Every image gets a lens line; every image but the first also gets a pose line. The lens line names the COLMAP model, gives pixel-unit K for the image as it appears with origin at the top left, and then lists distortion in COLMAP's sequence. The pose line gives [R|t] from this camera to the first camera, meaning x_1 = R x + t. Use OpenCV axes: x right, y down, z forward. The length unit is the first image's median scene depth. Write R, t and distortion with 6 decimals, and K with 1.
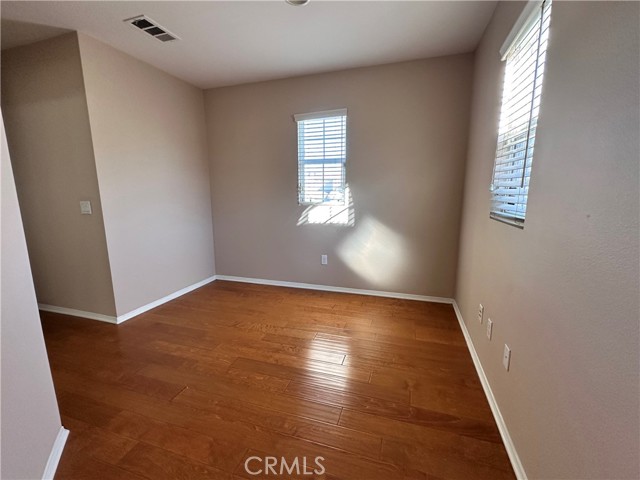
lens RADIAL K [[280.1, 0, 320.0], [0, 280.1, 240.0], [0, 0, 1]] dist [0.000133, 0.000021]
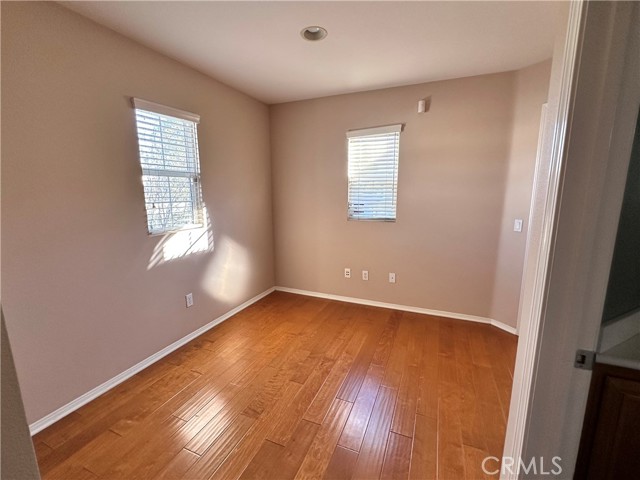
lens RADIAL K [[267.5, 0, 320.7], [0, 267.5, 252.6], [0, 0, 1]] dist [-0.017695, 0.000168]
pose [[0.120884, -0.214412, 0.969234, -0.665475], [0.190707, 0.963222, 0.189298, -0.136840], [-0.974176, 0.161956, 0.157328, 0.537185]]
